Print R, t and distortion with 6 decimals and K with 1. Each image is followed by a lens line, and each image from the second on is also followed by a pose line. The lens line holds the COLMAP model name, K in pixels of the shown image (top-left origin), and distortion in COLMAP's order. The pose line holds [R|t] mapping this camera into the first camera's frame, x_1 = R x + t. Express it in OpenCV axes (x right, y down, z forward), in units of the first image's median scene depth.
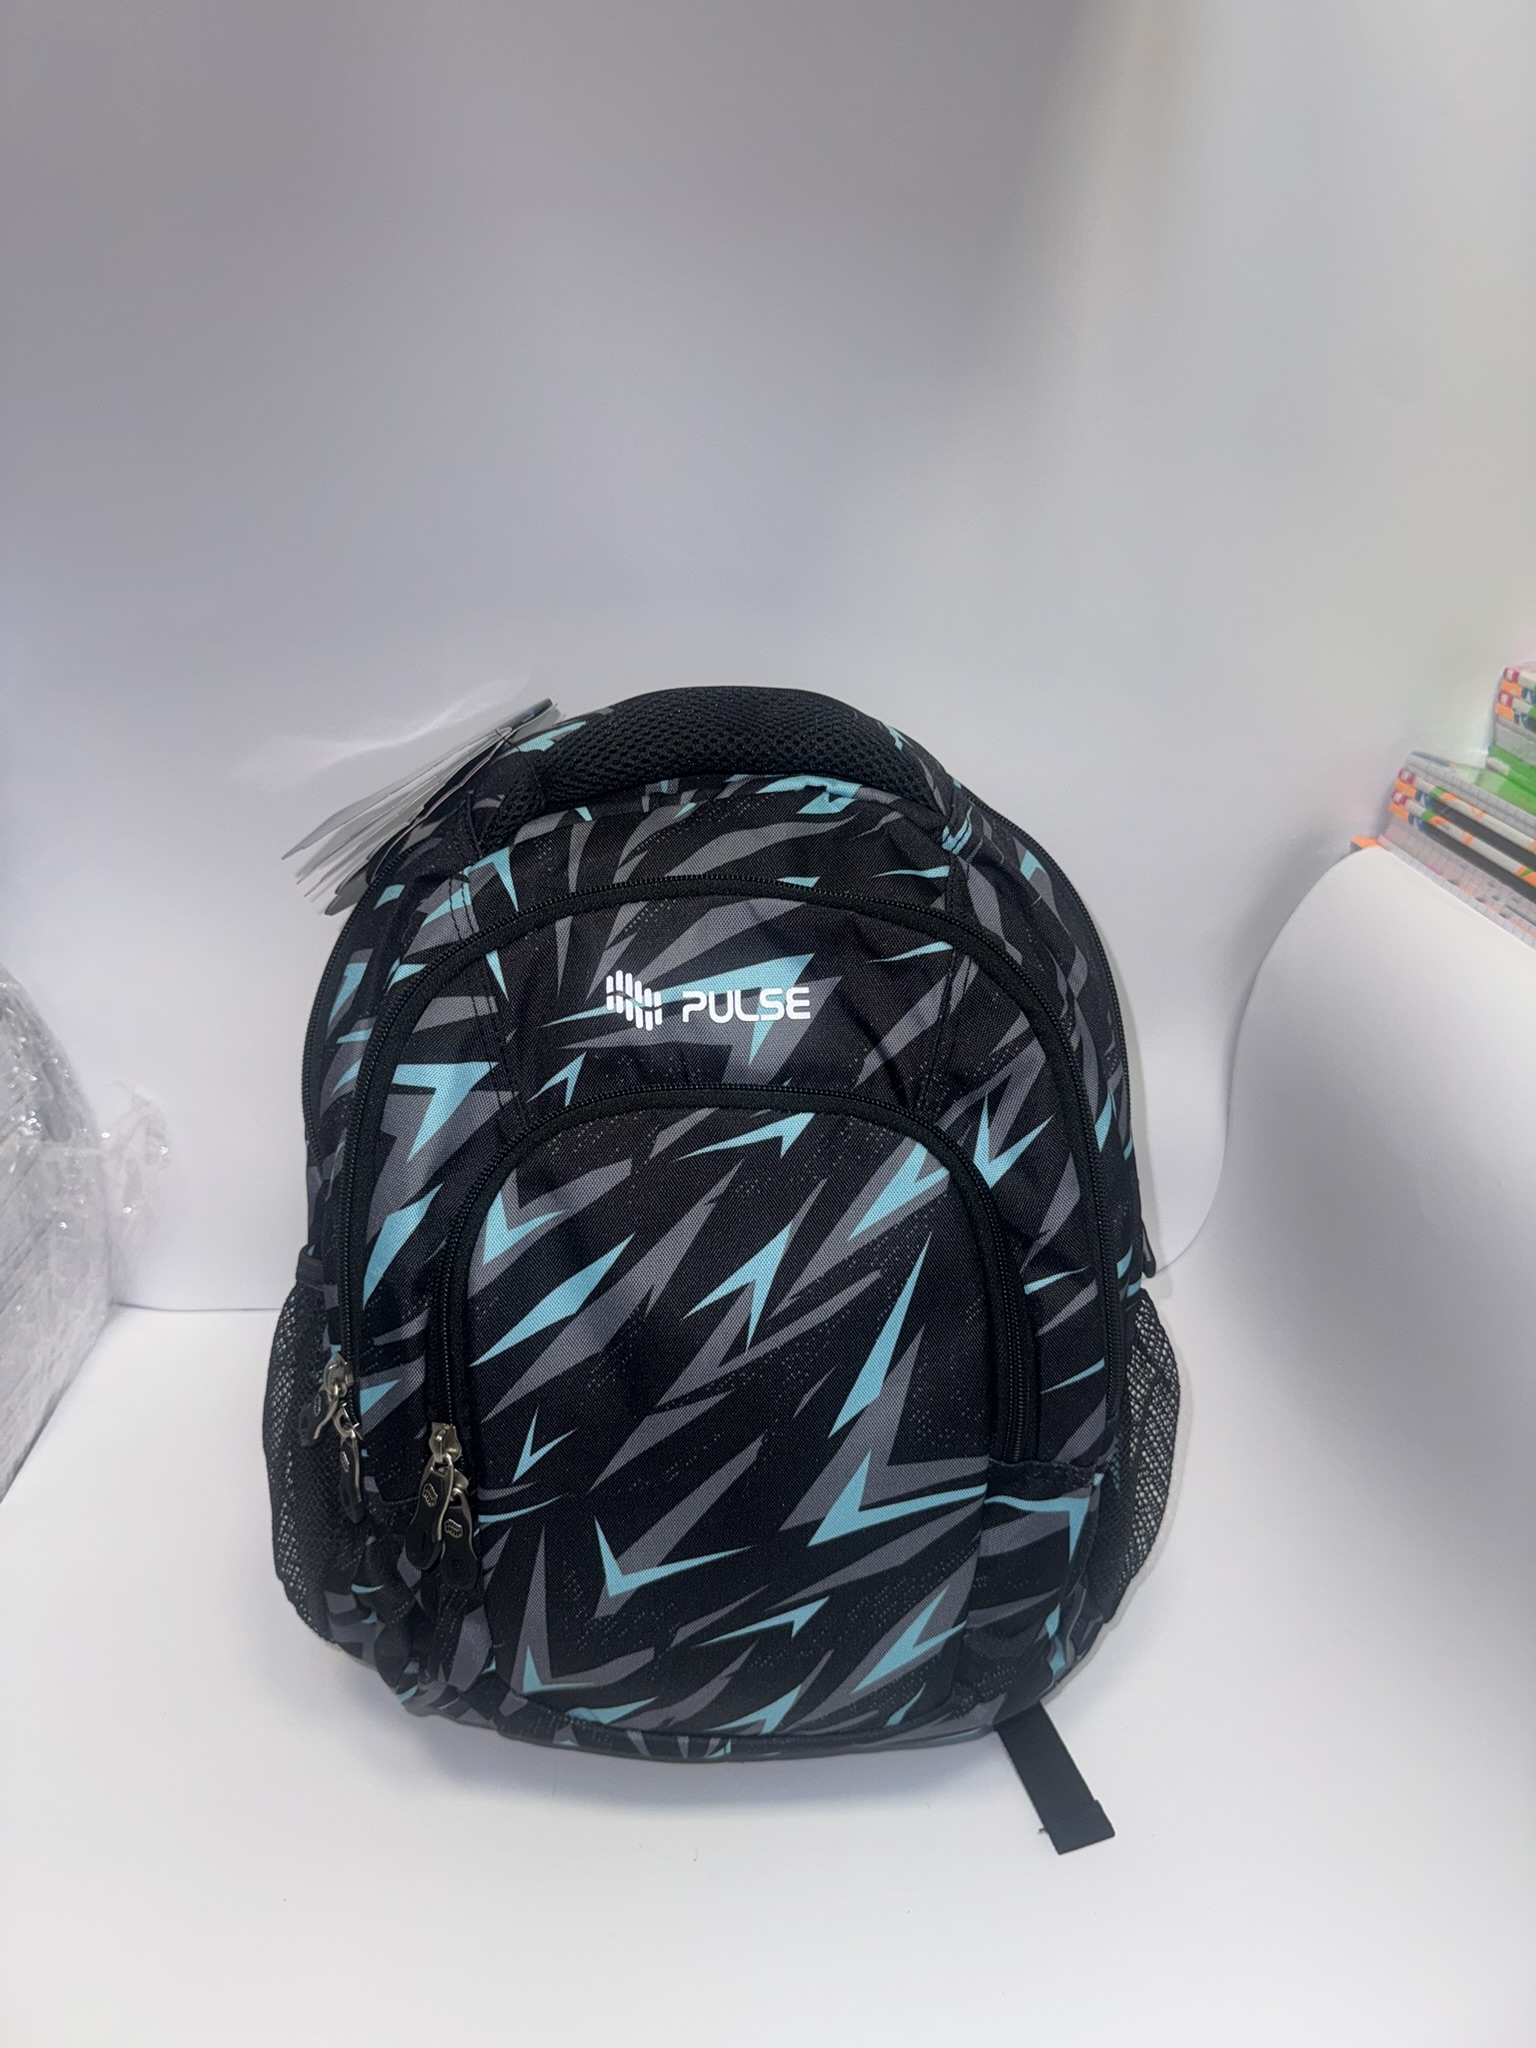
lens RADIAL K [[1476.3, 0, 772.7], [0, 1476.3, 1032.6], [0, 0, 1]] dist [-0.040856, 0.013317]
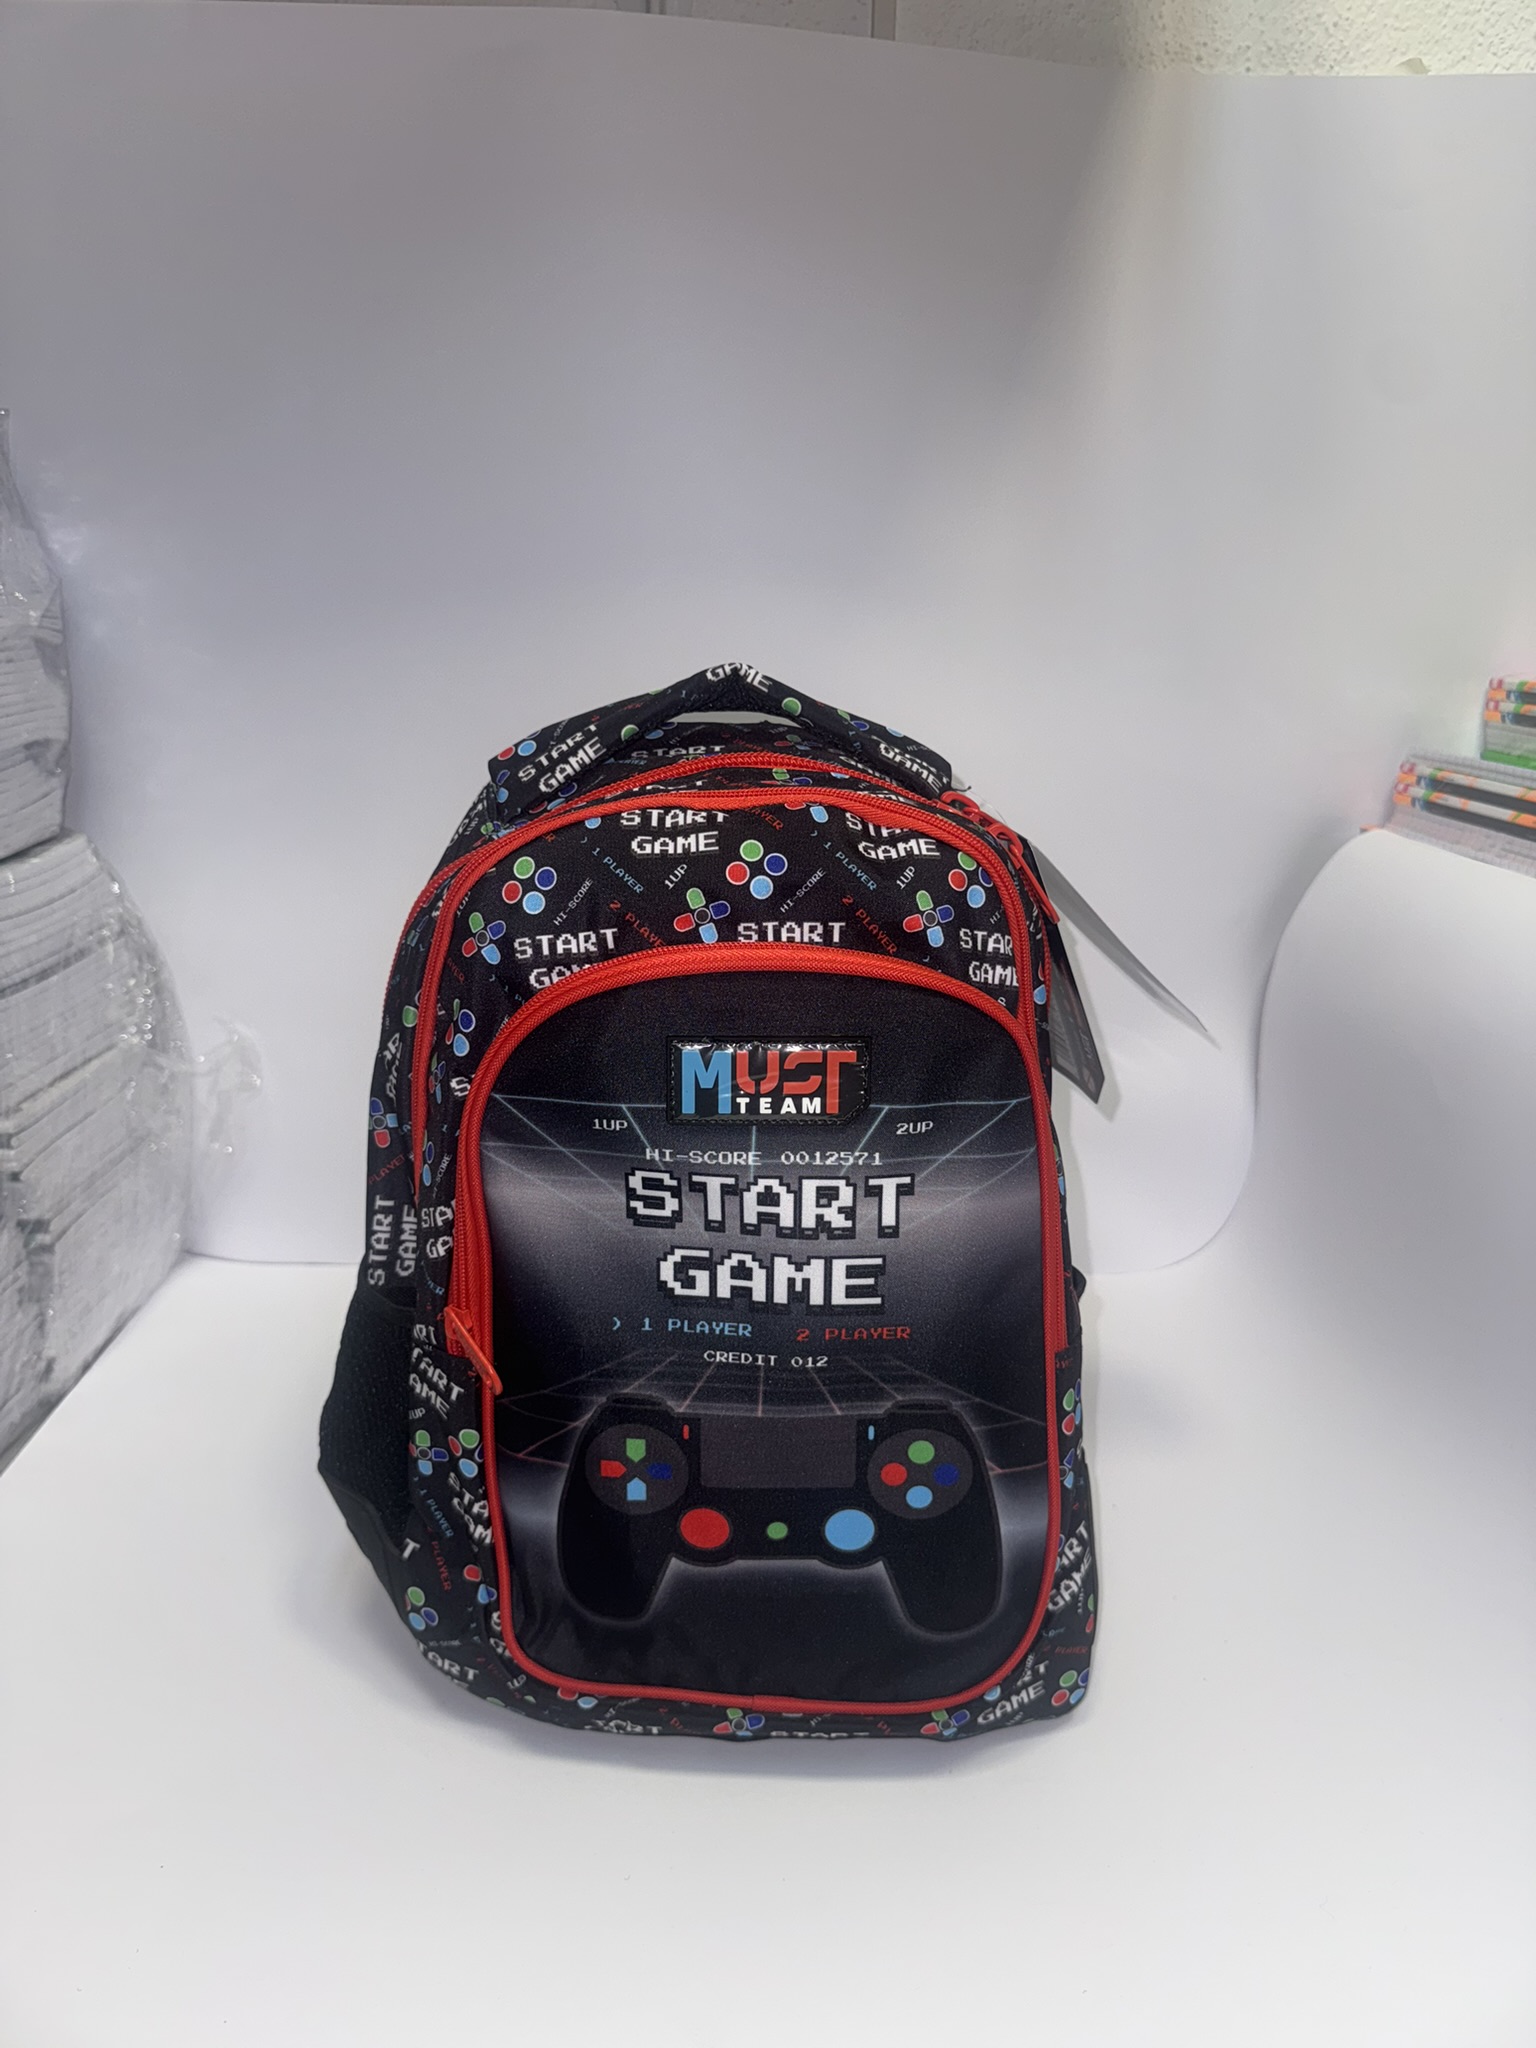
lens RADIAL K [[1476.3, 0, 788.9], [0, 1476.3, 1013.2], [0, 0, 1]] dist [-0.040856, 0.013317]
pose [[0.999544, 0.029763, -0.005066, -0.025434], [-0.030184, 0.981495, -0.189094, 0.232402], [-0.000656, 0.189161, 0.981946, -0.056822]]
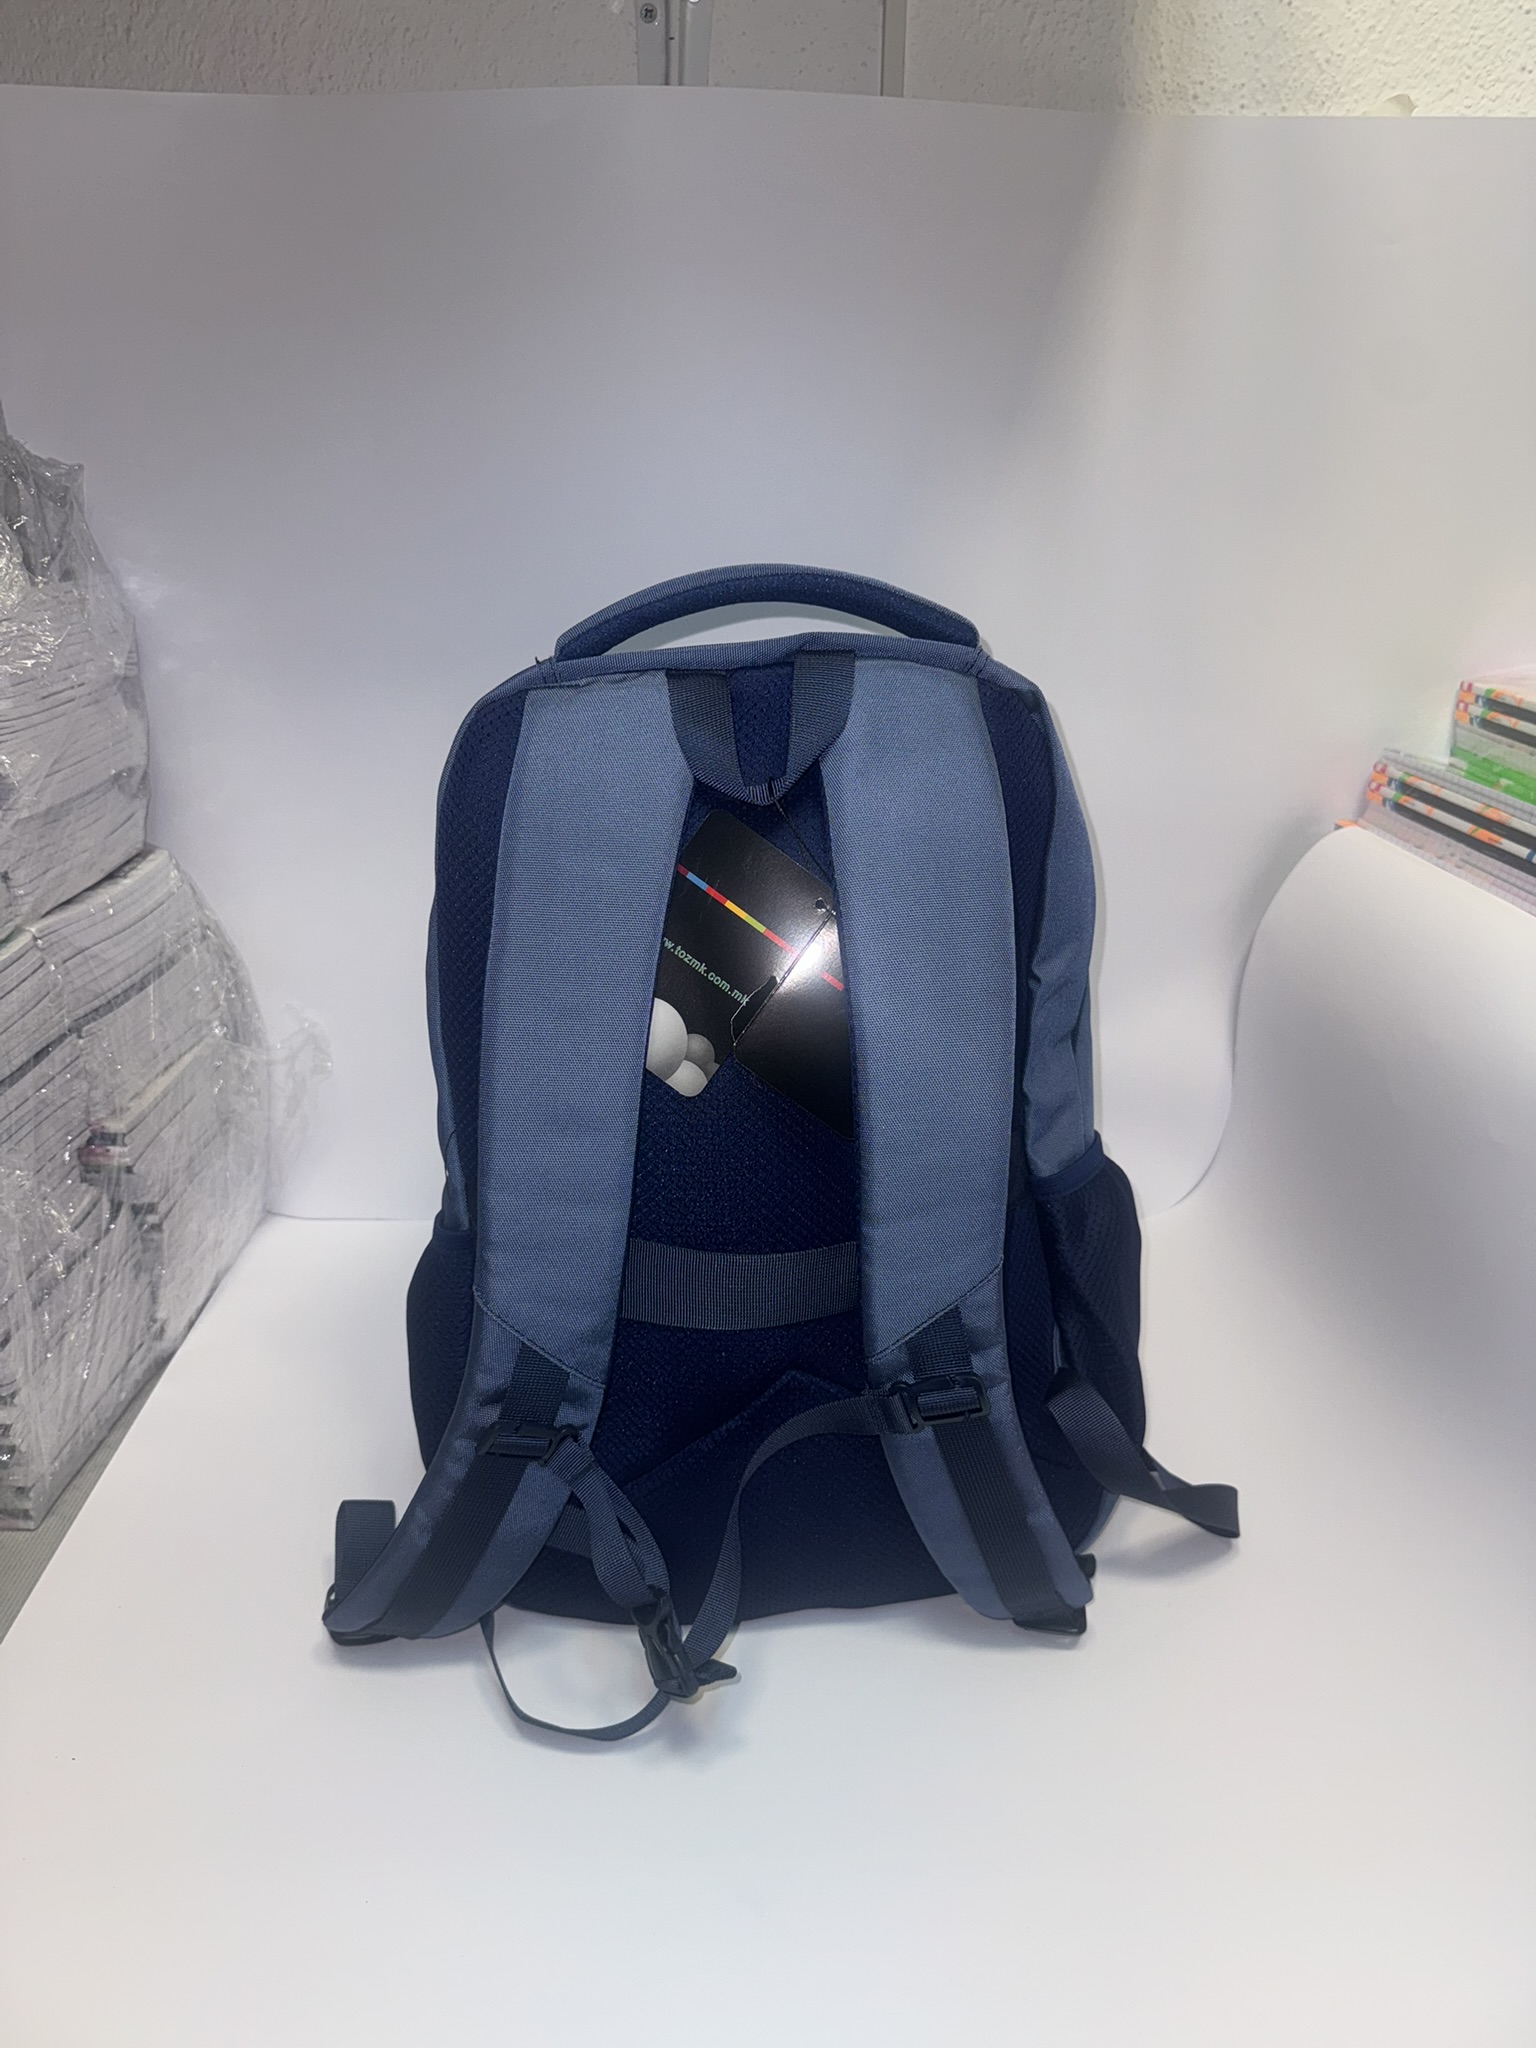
lens RADIAL K [[1476.3, 0, 767.0], [0, 1476.3, 1016.4], [0, 0, 1]] dist [-0.040856, 0.013317]
pose [[0.999563, 0.022259, -0.019441, -0.040472], [-0.024003, 0.995221, -0.094654, 0.152447], [0.017241, 0.095079, 0.995320, -0.181258]]
